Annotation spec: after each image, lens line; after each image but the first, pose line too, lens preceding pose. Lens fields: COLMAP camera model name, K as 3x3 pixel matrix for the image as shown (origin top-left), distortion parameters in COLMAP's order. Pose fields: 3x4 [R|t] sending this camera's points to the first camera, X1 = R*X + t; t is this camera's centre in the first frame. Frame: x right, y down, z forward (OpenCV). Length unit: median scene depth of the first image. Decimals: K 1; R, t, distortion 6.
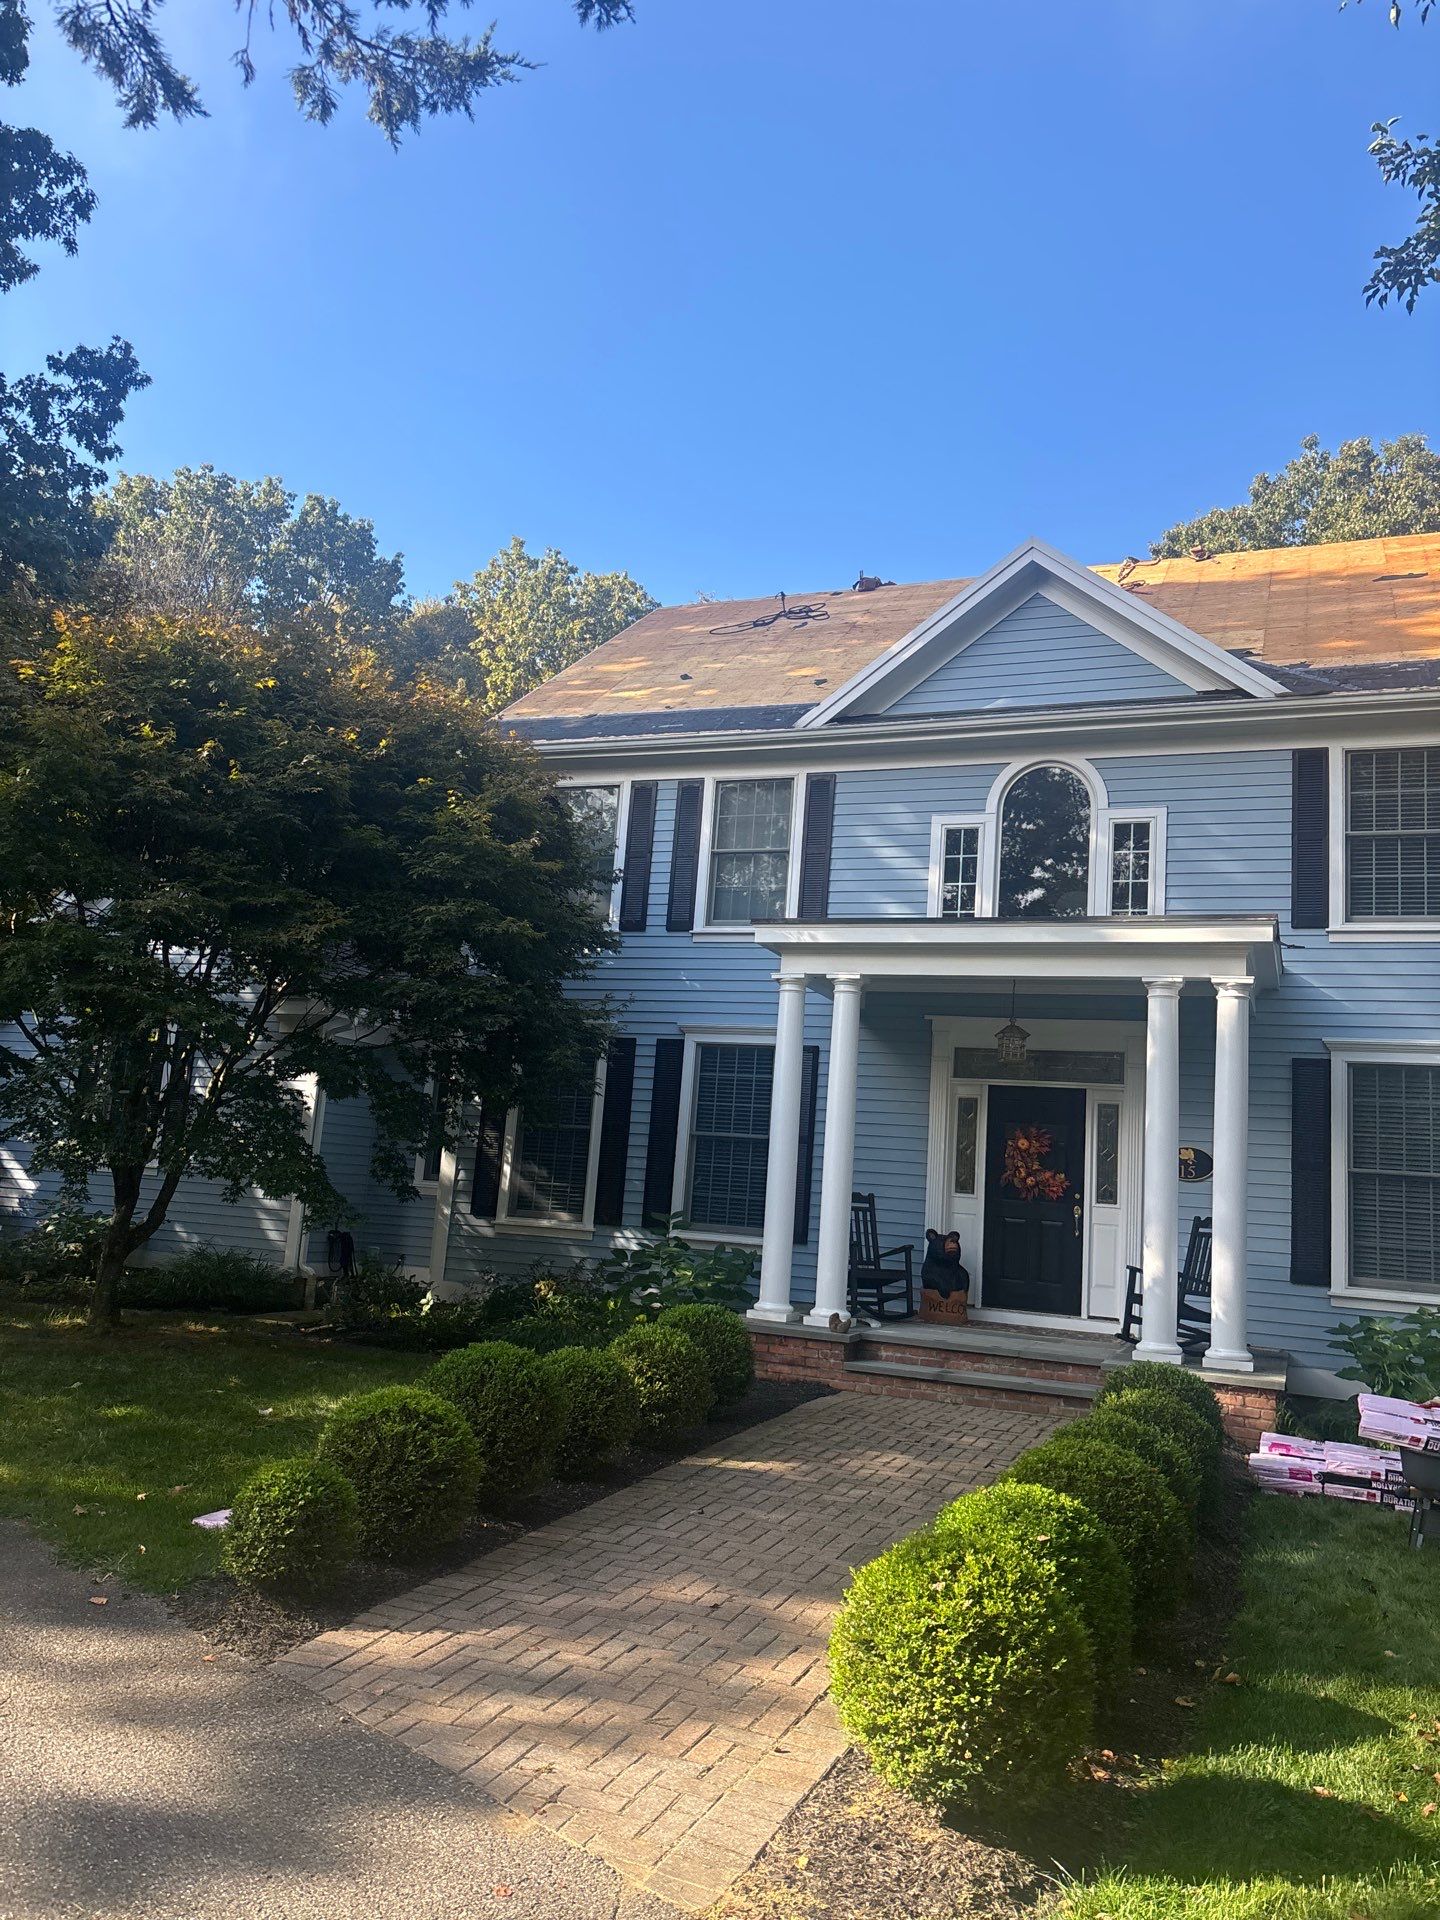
lens RADIAL K [[1433.4, 0, 733.0], [0, 1433.4, 923.0], [0, 0, 1]] dist [0.042893, -0.003427]
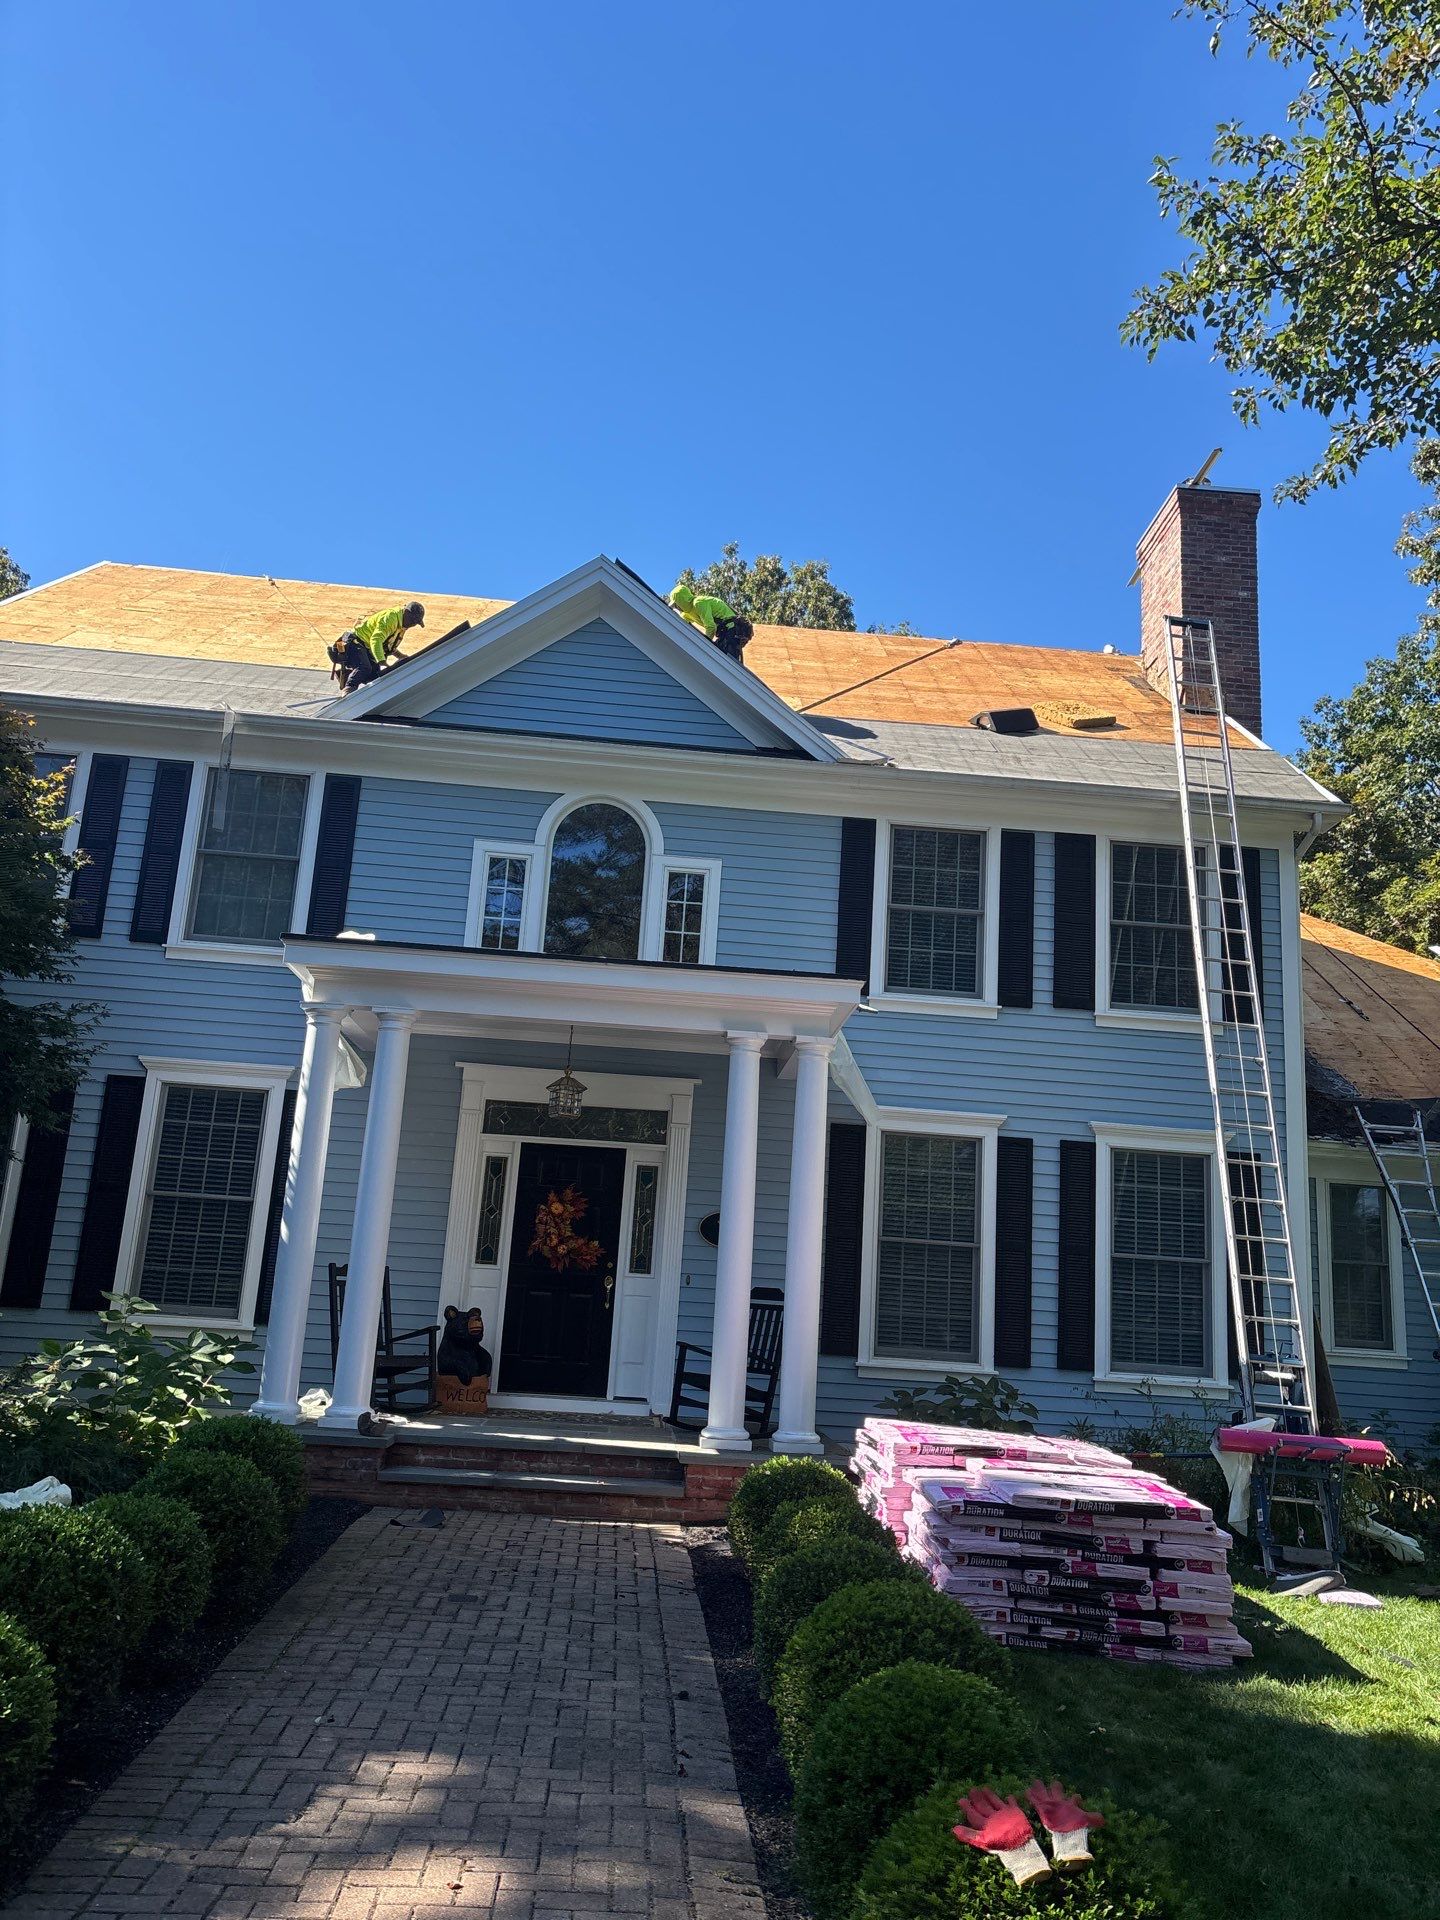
lens RADIAL K [[1431.6, 0, 704.7], [0, 1431.6, 962.1], [0, 0, 1]] dist [0.072494, -0.056612]
pose [[0.903877, 0.083981, 0.419469, -0.107305], [-0.079573, 0.996435, -0.028030, 0.015666], [-0.420327, -0.008042, 0.907337, 0.134553]]
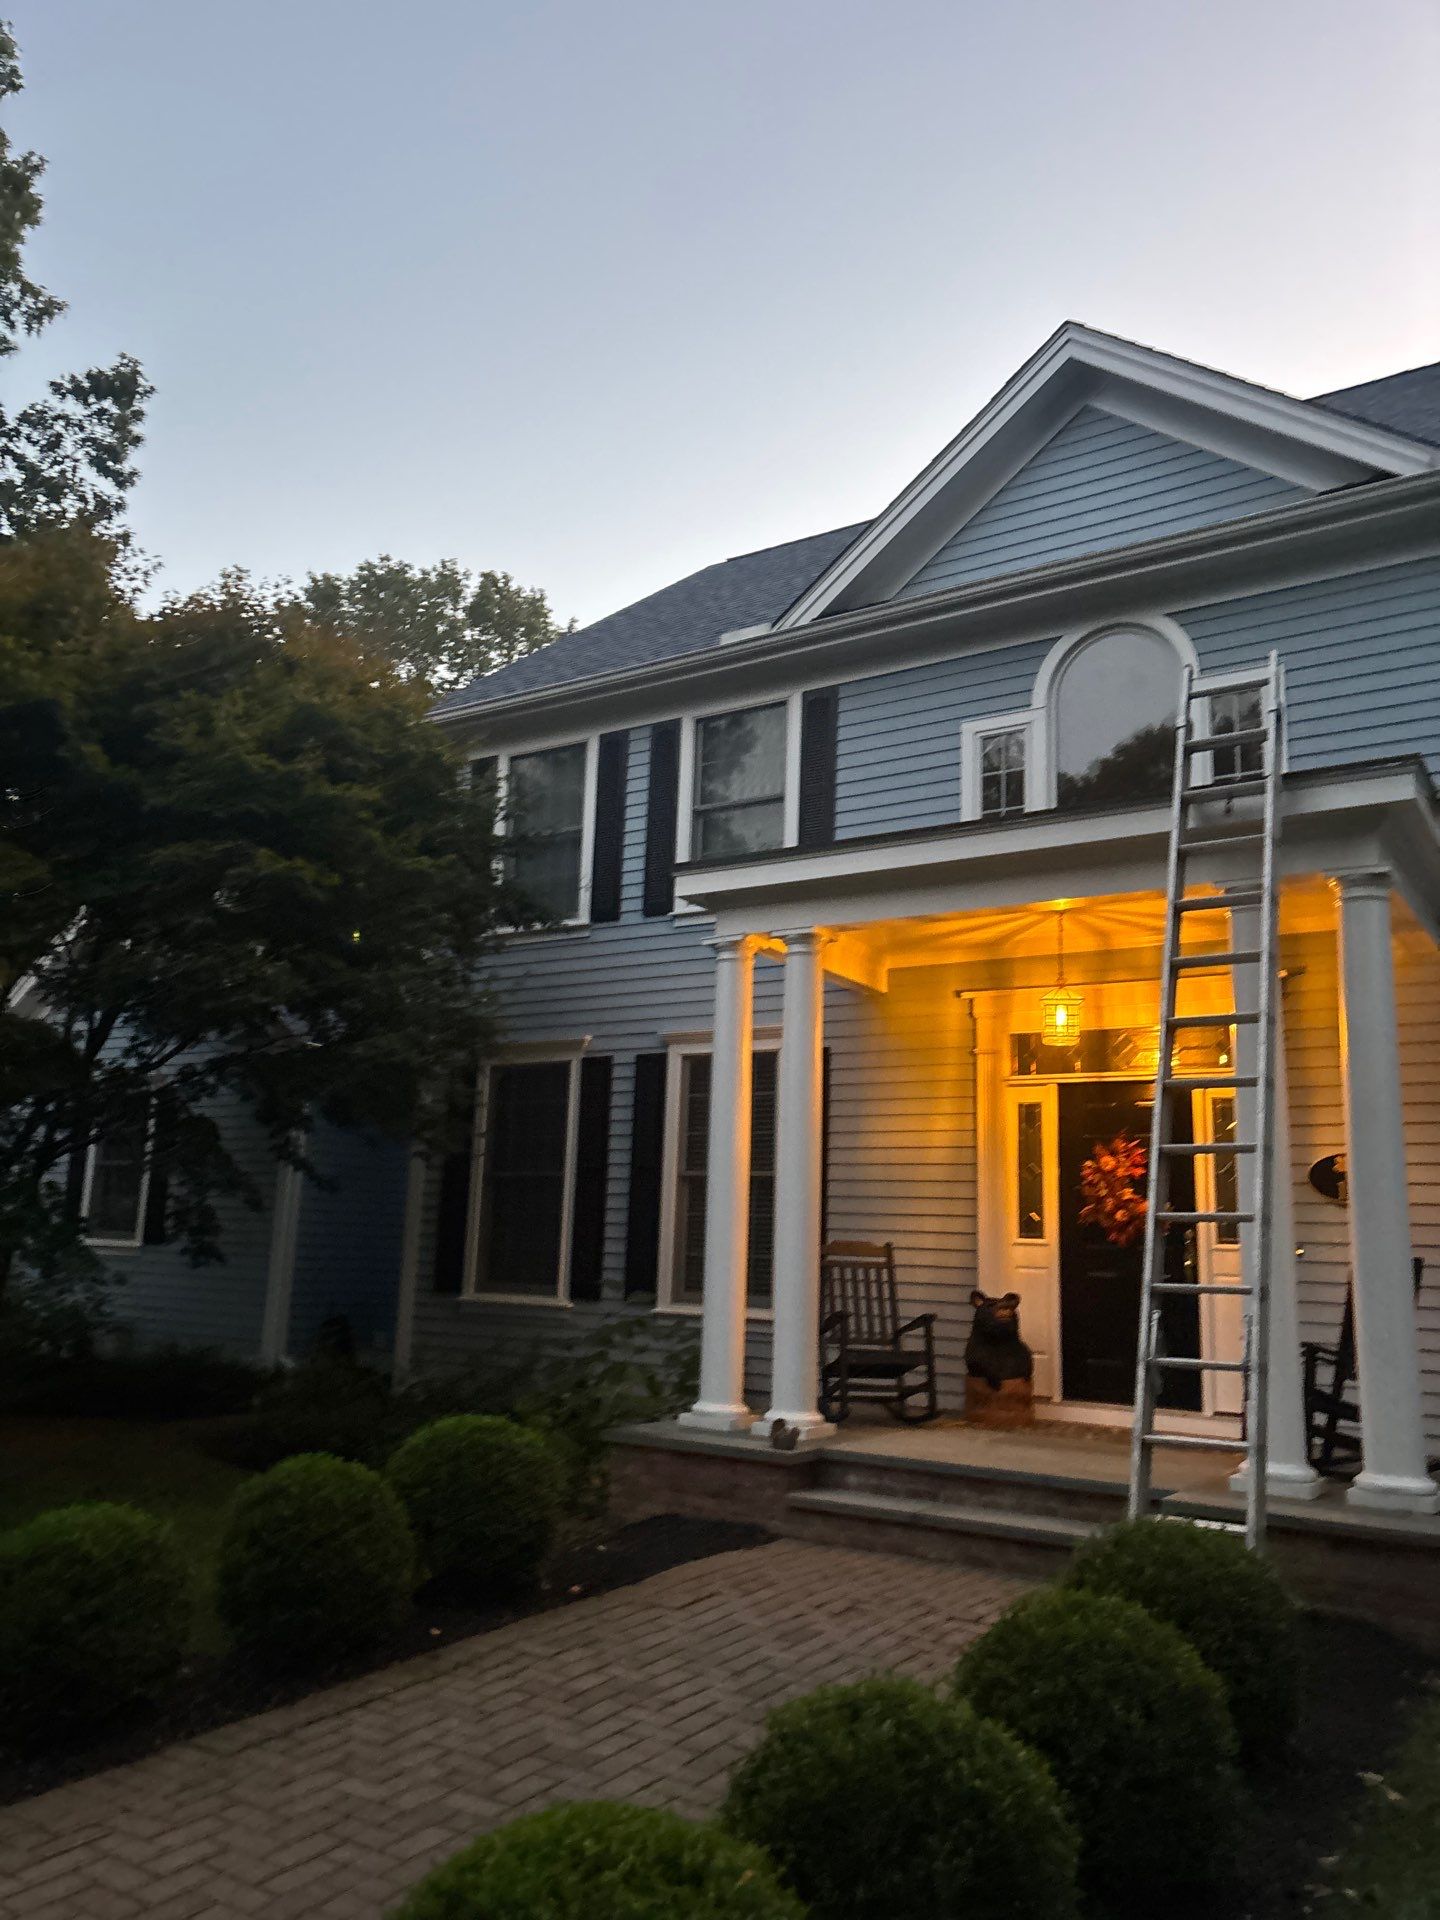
lens RADIAL K [[1440.1, 0, 720.0], [0, 1440.1, 960.0], [0, 0, 1]] dist [0.052123, -0.045124]
pose [[0.979554, -0.072920, -0.187500, 0.156670], [0.067776, 0.997131, -0.033707, 0.065619], [0.189420, 0.020310, 0.981686, 0.272986]]
